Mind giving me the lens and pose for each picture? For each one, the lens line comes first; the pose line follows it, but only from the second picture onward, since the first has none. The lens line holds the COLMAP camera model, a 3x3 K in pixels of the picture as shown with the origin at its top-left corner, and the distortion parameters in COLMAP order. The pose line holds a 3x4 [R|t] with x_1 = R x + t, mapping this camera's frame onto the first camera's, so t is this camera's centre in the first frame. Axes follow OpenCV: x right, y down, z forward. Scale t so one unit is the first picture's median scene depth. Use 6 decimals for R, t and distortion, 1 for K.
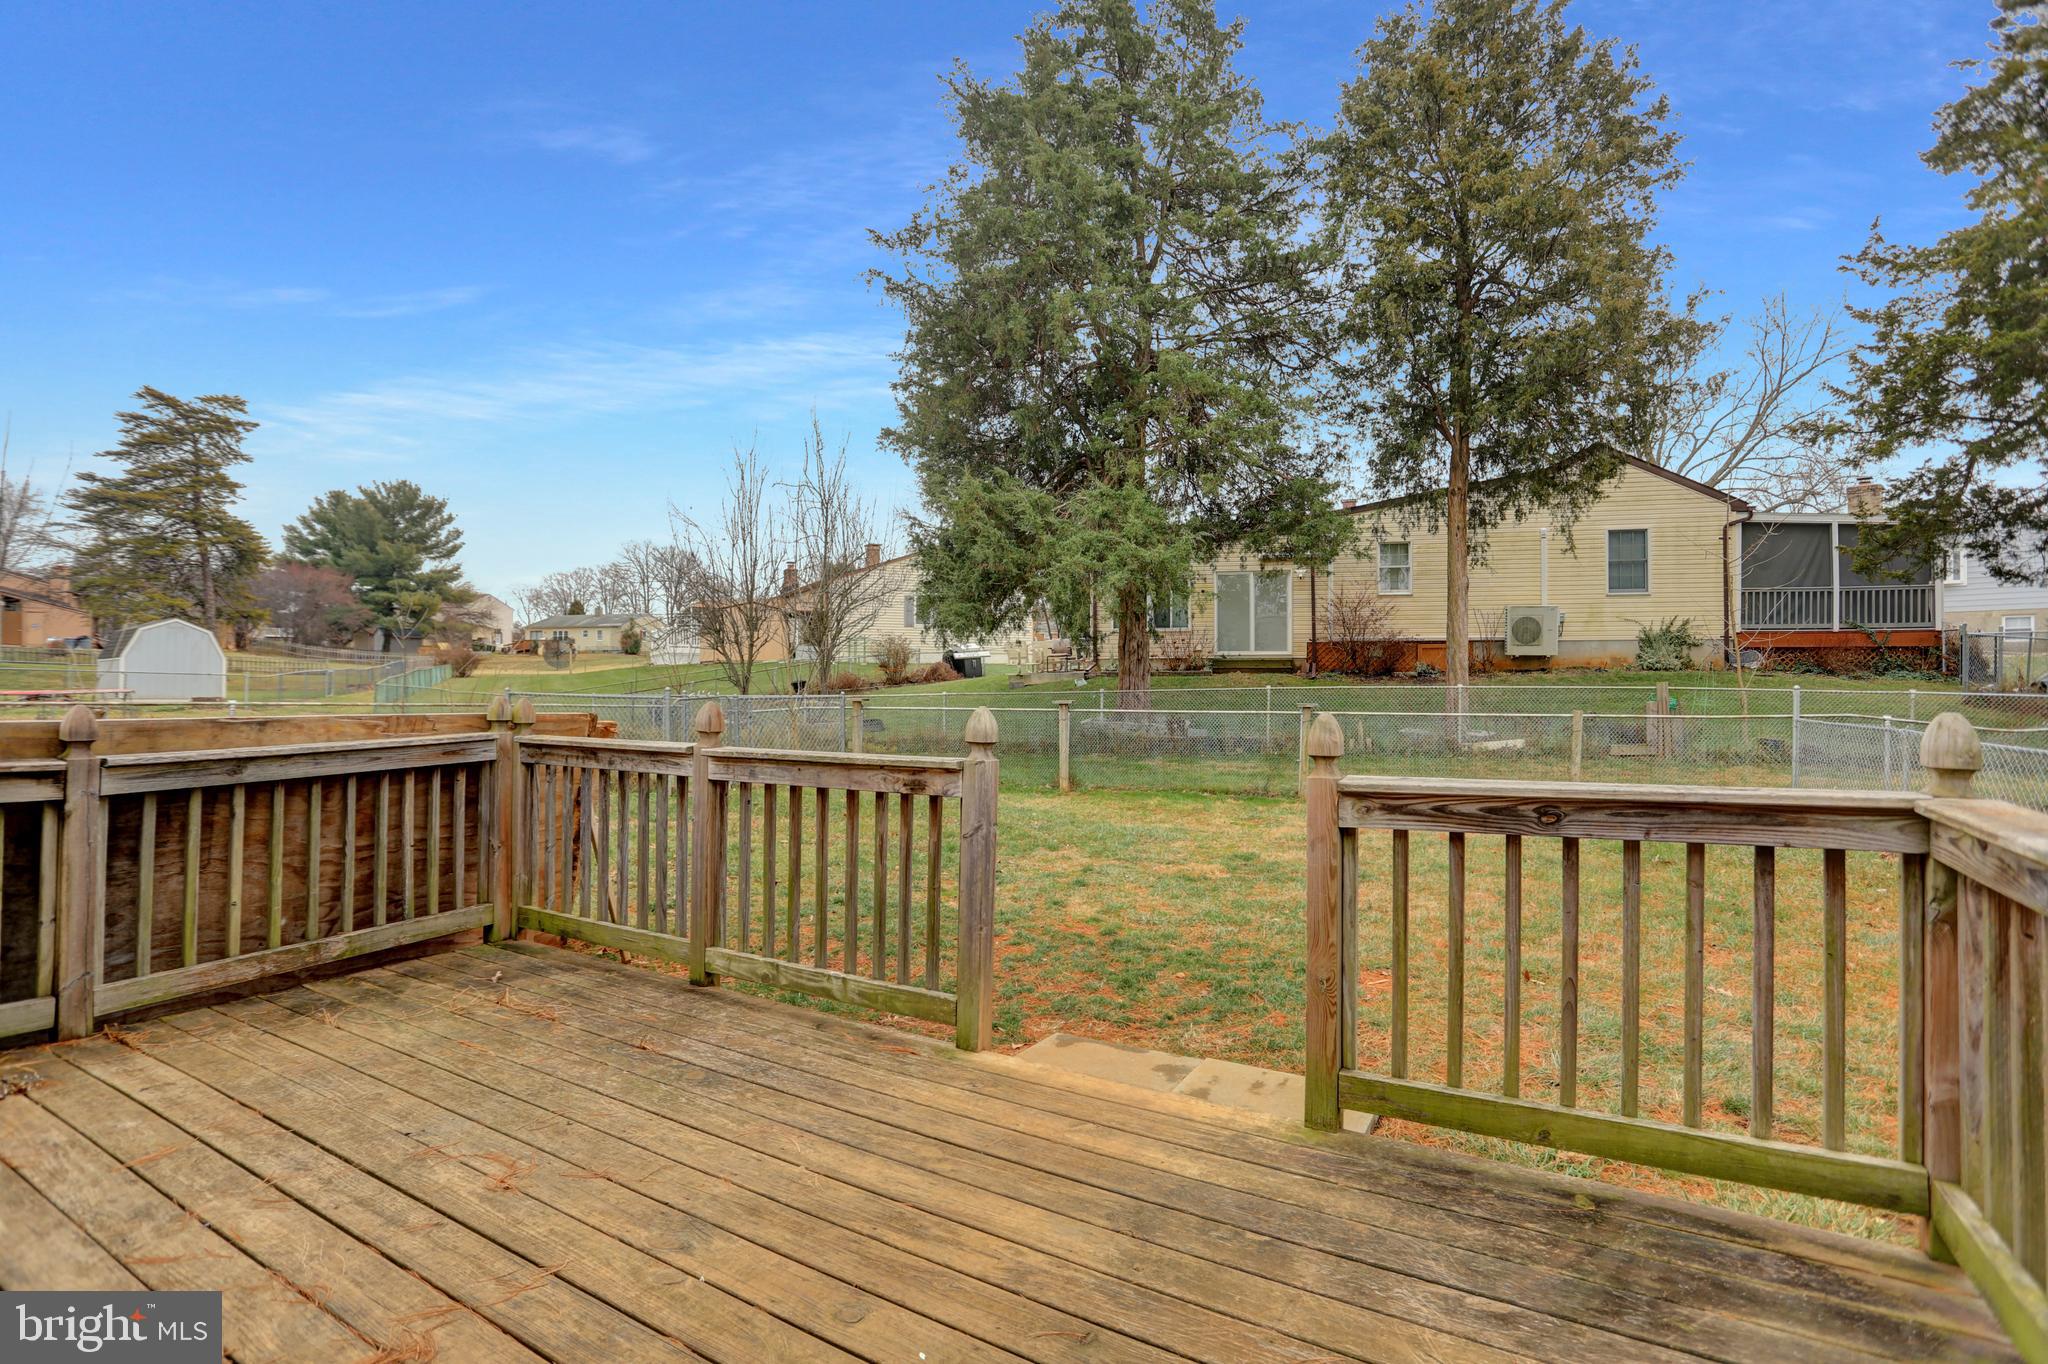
lens RADIAL K [[988.5, 0, 1036.4], [0, 988.5, 681.0], [0, 0, 1]] dist [-0.076951, 0.033387]
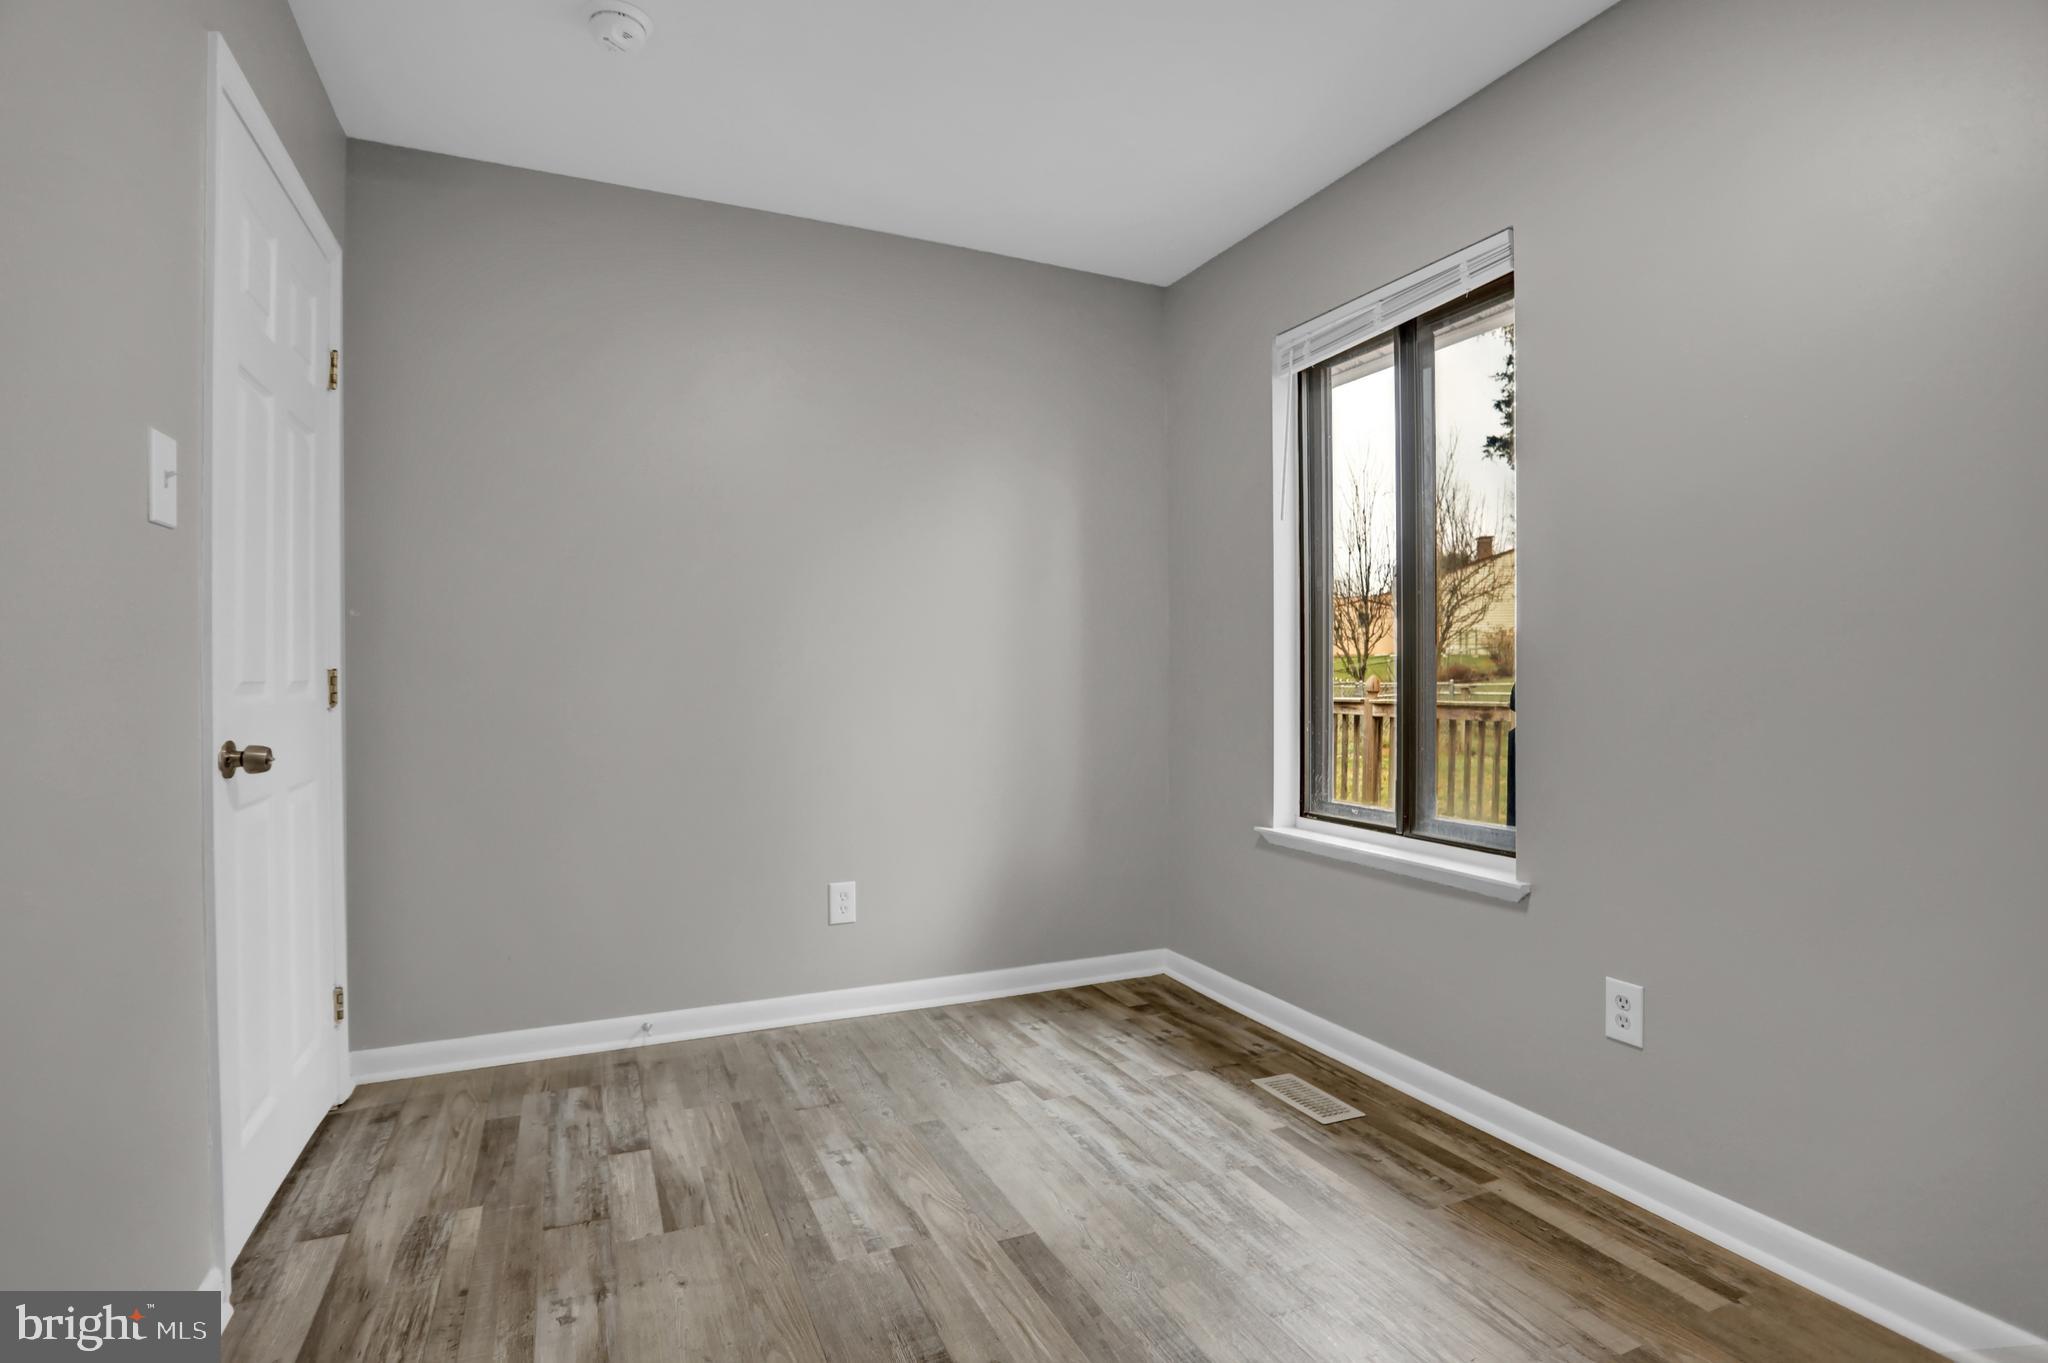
lens RADIAL K [[988.5, 0, 1036.4], [0, 988.5, 680.5], [0, 0, 1]] dist [-0.076951, 0.033387]
pose [[0.825724, -0.001766, -0.564072, 0.028200], [0.004641, 0.999983, 0.003662, 0.003167], [0.564055, -0.005642, 0.825718, -0.133697]]
